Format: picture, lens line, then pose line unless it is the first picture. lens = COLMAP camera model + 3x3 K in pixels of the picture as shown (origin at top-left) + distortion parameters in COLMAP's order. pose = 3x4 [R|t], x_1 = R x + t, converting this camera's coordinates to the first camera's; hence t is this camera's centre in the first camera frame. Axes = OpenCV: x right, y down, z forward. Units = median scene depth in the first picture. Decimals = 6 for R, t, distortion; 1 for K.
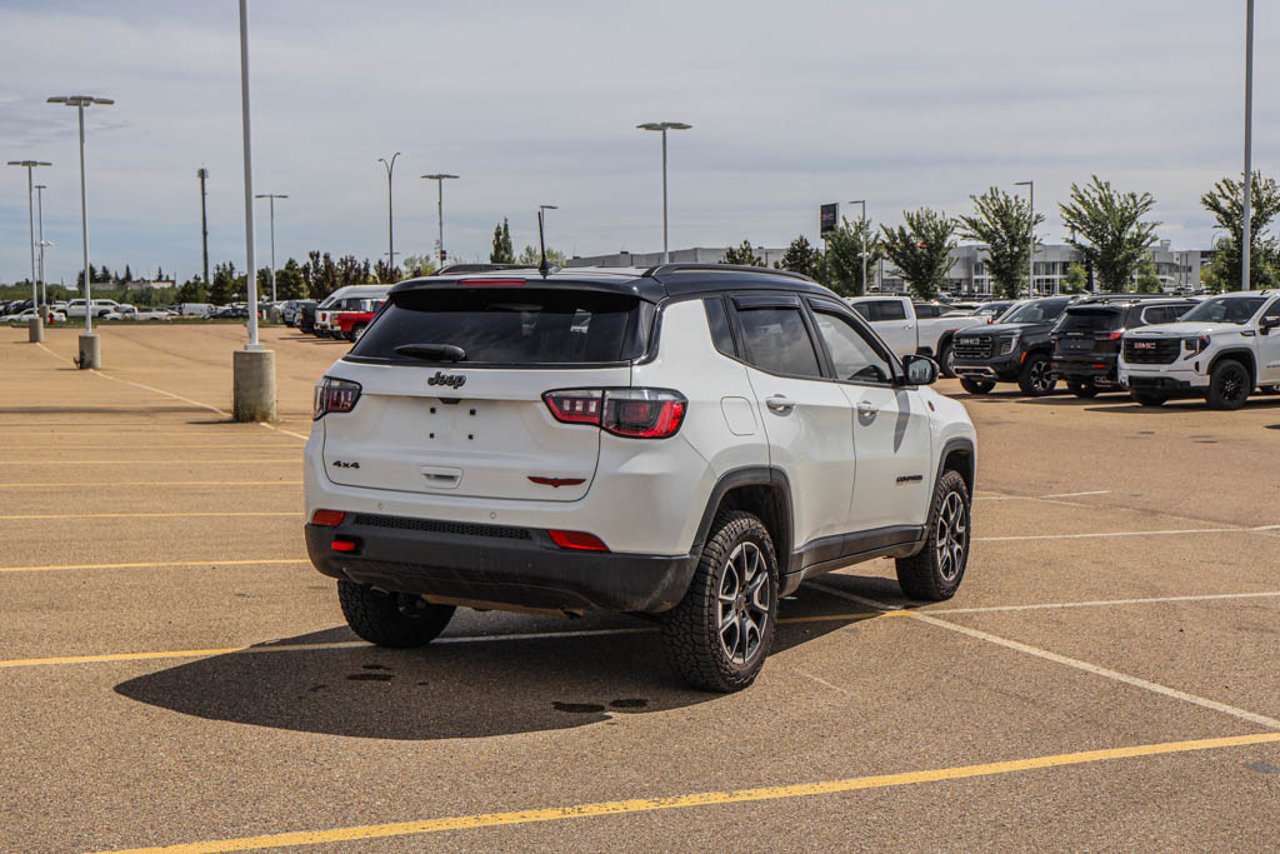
lens RADIAL K [[1643.0, 0, 649.1], [0, 1643.0, 427.6], [0, 0, 1]] dist [-0.032356, 0.000000]
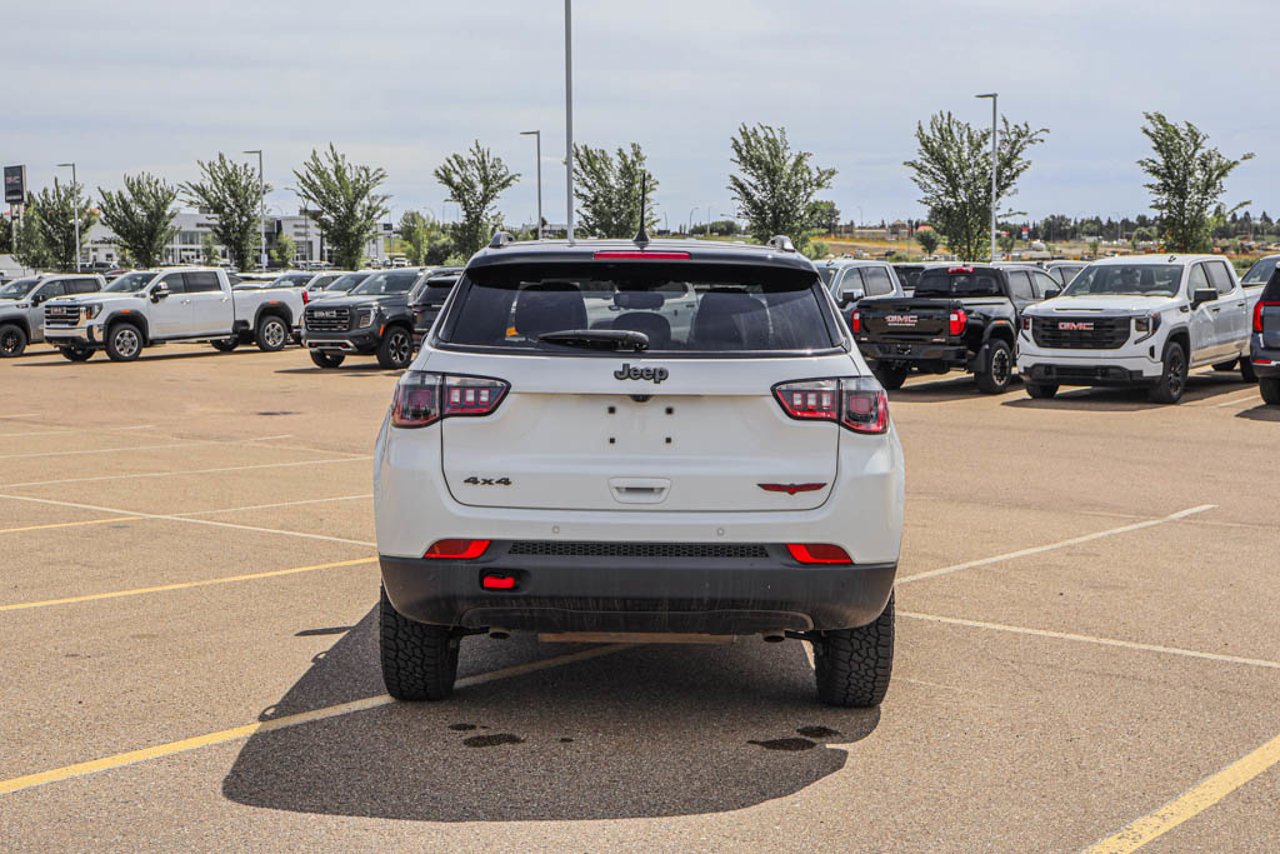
lens RADIAL K [[1640.5, 0, 634.5], [0, 1640.5, 429.3], [0, 0, 1]] dist [-0.003999, 0.000000]
pose [[0.876972, -0.038187, 0.479021, -0.113959], [0.028954, 0.999225, 0.026648, -0.004939], [-0.479667, -0.009500, 0.877399, 0.058919]]
